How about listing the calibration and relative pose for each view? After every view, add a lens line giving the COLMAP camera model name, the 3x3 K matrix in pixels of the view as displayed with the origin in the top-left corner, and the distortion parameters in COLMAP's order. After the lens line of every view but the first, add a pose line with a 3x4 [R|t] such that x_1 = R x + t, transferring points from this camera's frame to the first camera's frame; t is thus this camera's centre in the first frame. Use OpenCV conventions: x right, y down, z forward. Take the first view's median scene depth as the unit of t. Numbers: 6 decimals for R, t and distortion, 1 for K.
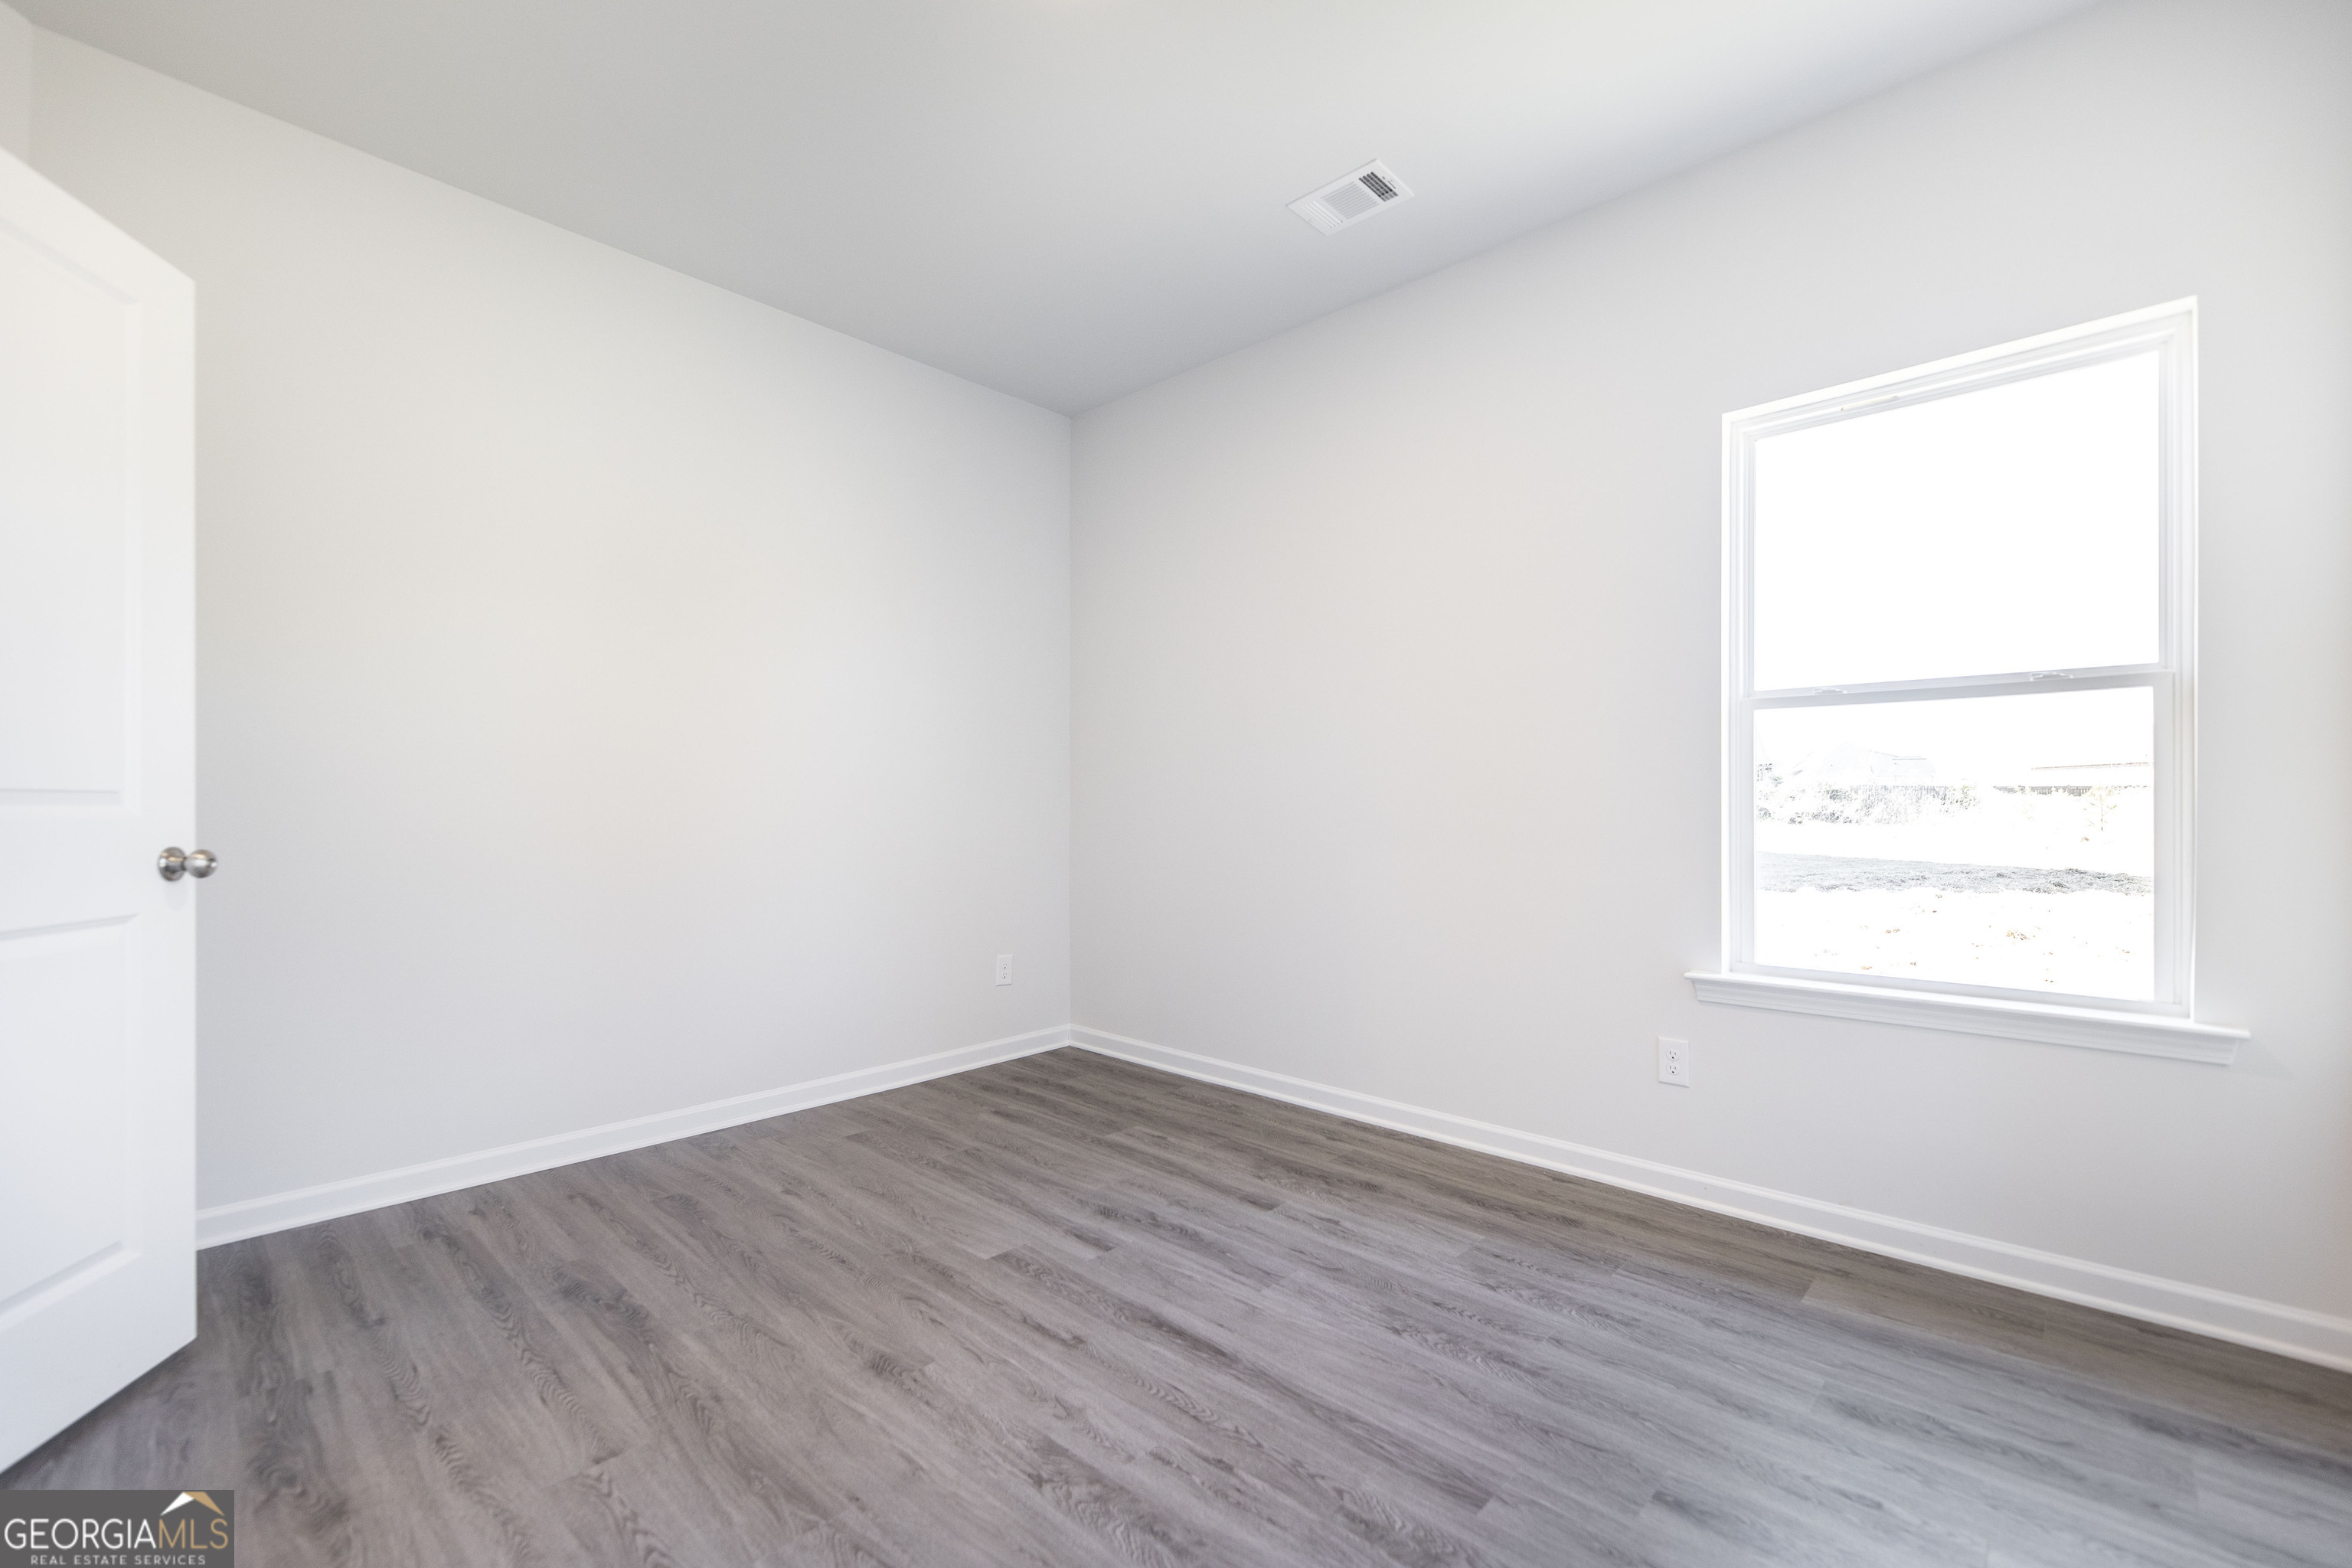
lens RADIAL K [[960.4, 0, 1192.5], [0, 960.4, 798.1], [0, 0, 1]] dist [0.003467, 0.000751]
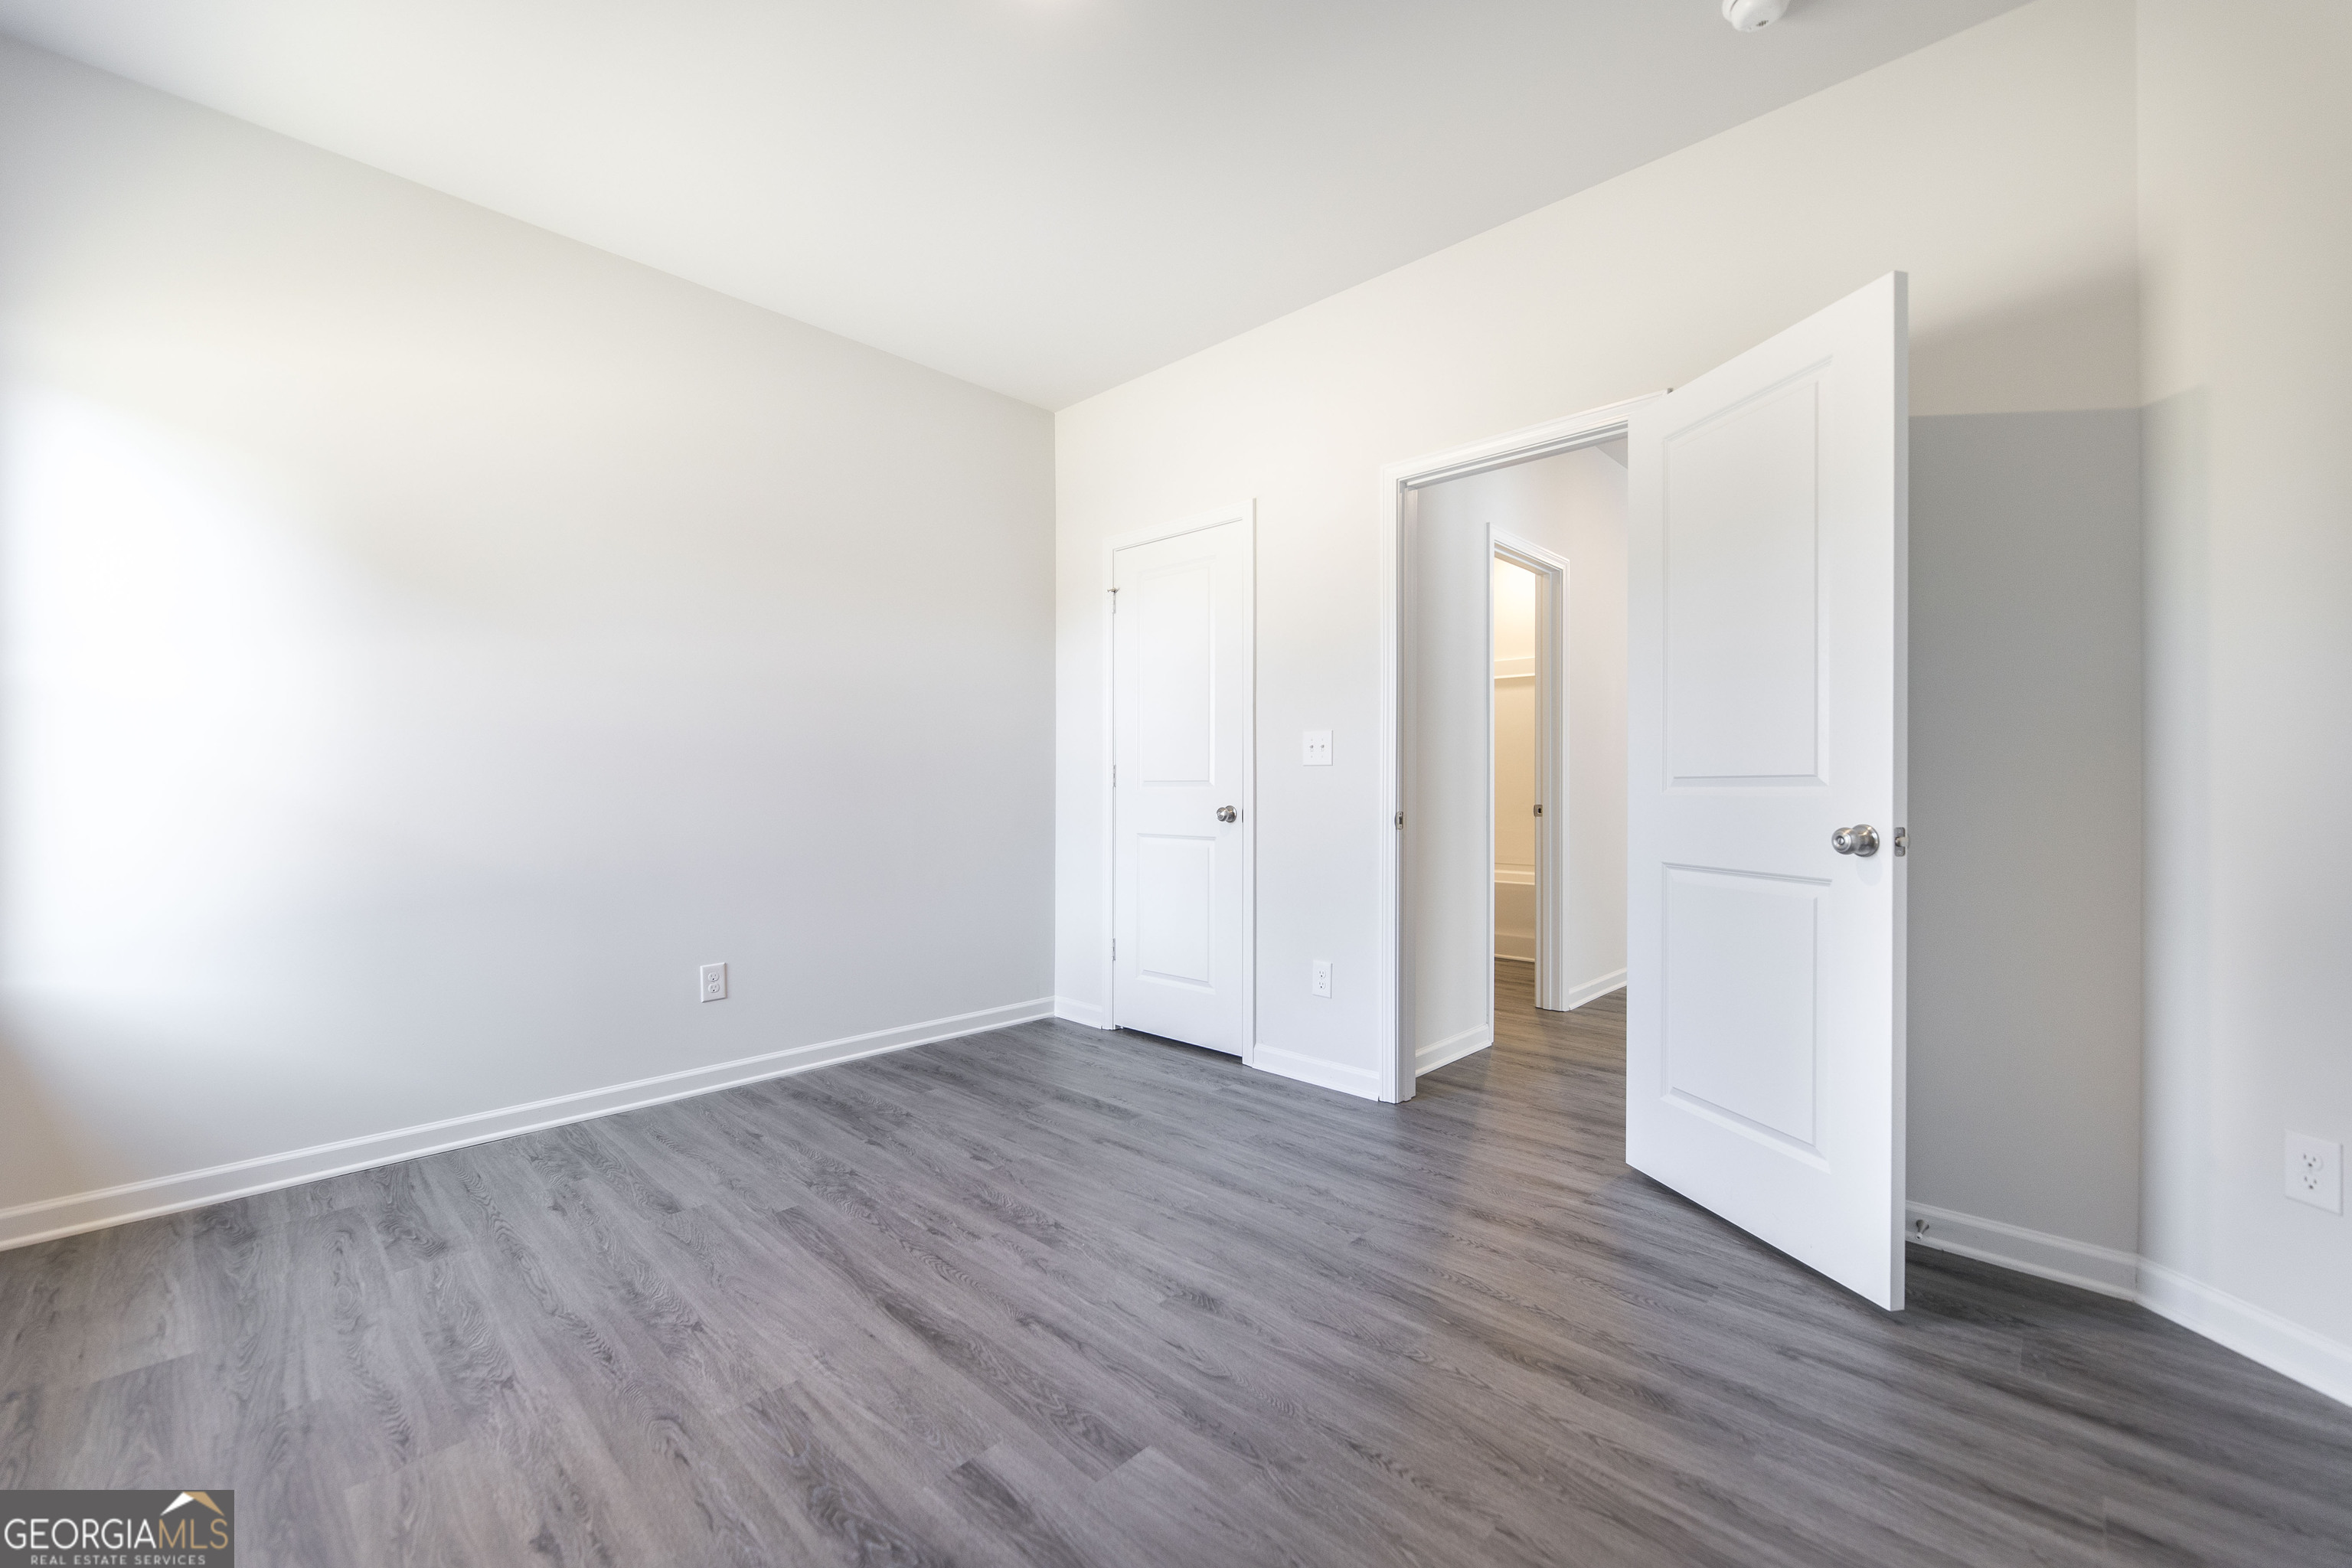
lens RADIAL K [[960.4, 0, 1162.1], [0, 960.4, 789.1], [0, 0, 1]] dist [0.003467, 0.000751]
pose [[-0.999807, -0.002010, 0.019528, -0.280570], [-0.002183, 0.999959, -0.008839, 0.019607], [-0.019510, -0.008880, -0.999770, 1.999232]]
